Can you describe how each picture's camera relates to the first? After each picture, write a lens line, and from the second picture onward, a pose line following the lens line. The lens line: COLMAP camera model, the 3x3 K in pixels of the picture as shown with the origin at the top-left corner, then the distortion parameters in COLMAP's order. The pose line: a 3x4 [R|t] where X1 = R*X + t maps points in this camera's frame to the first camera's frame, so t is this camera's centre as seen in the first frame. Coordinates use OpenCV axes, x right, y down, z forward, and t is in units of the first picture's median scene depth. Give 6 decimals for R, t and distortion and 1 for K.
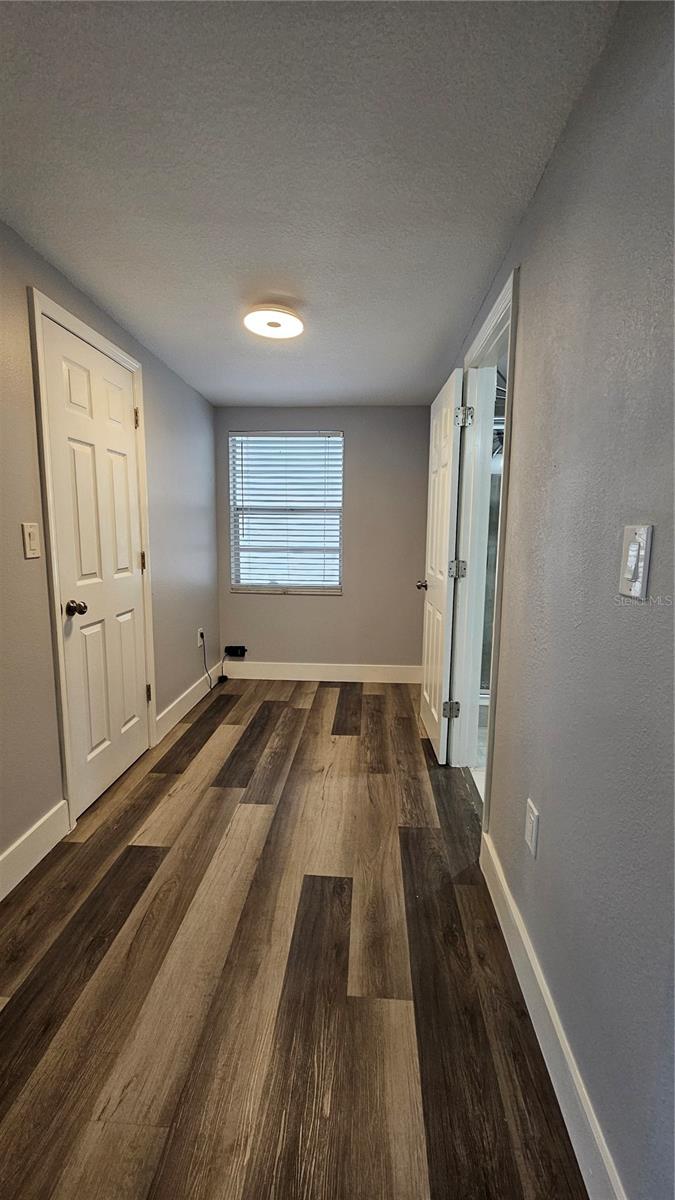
lens RADIAL K [[493.5, 0, 337.9], [0, 493.5, 601.1], [0, 0, 1]] dist [-0.001110, 0.000368]
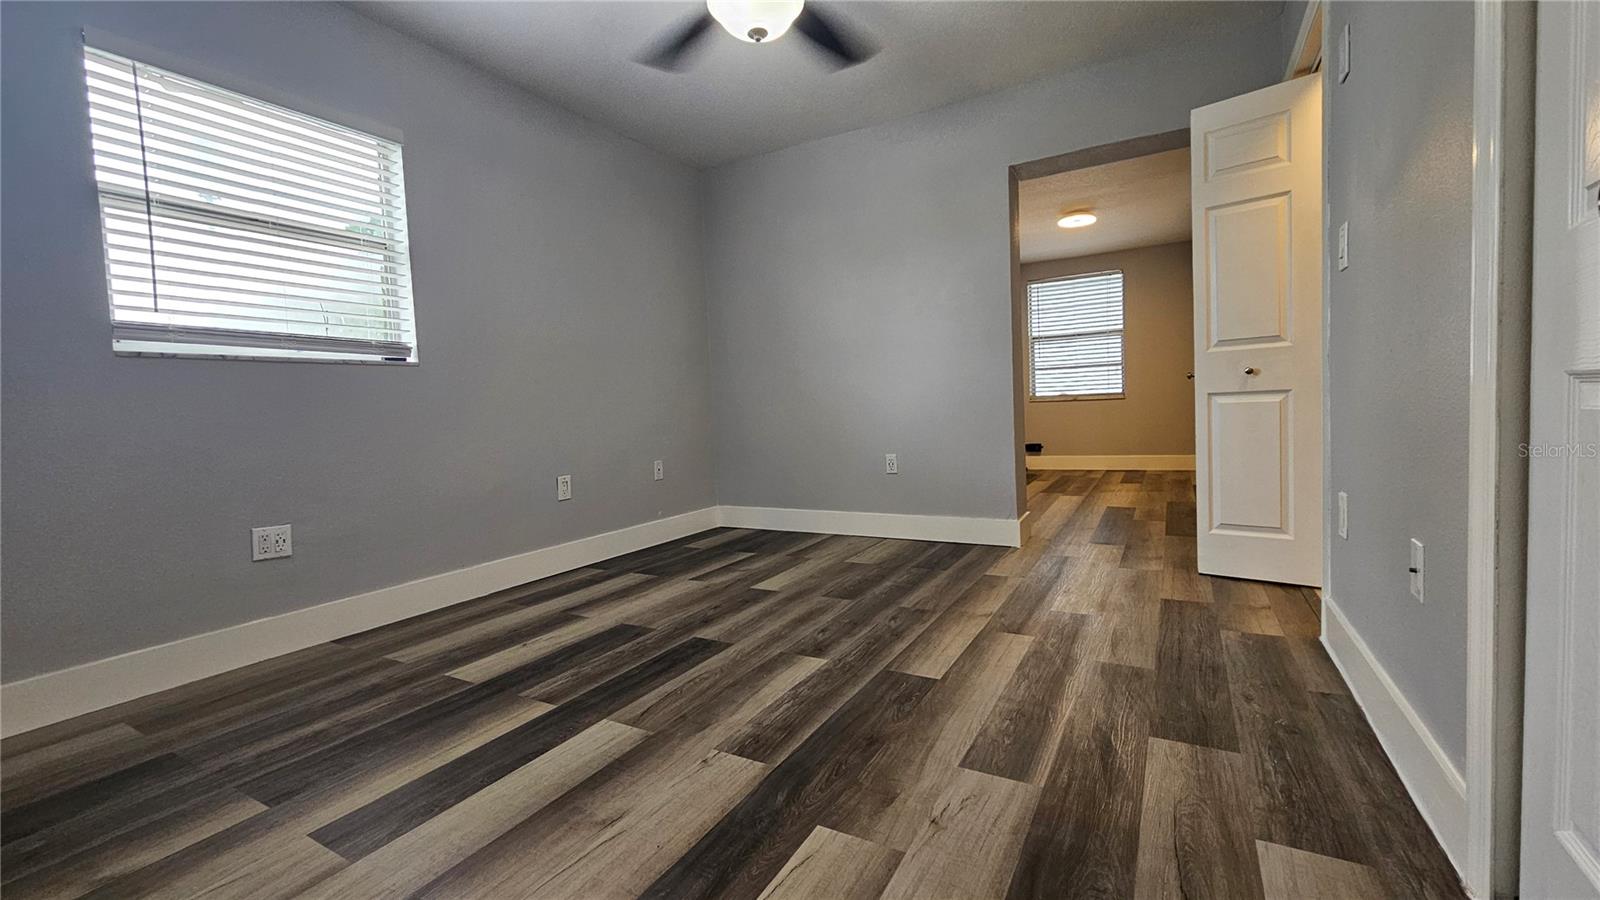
lens RADIAL K [[658.1, 0, 796.8], [0, 658.1, 444.0], [0, 0, 1]] dist [-0.001110, 0.000368]
pose [[0.897922, -0.025070, -0.439440, -0.008170], [-0.010150, 0.996932, -0.077616, 0.232057], [0.440037, 0.074153, 0.894913, -0.806687]]
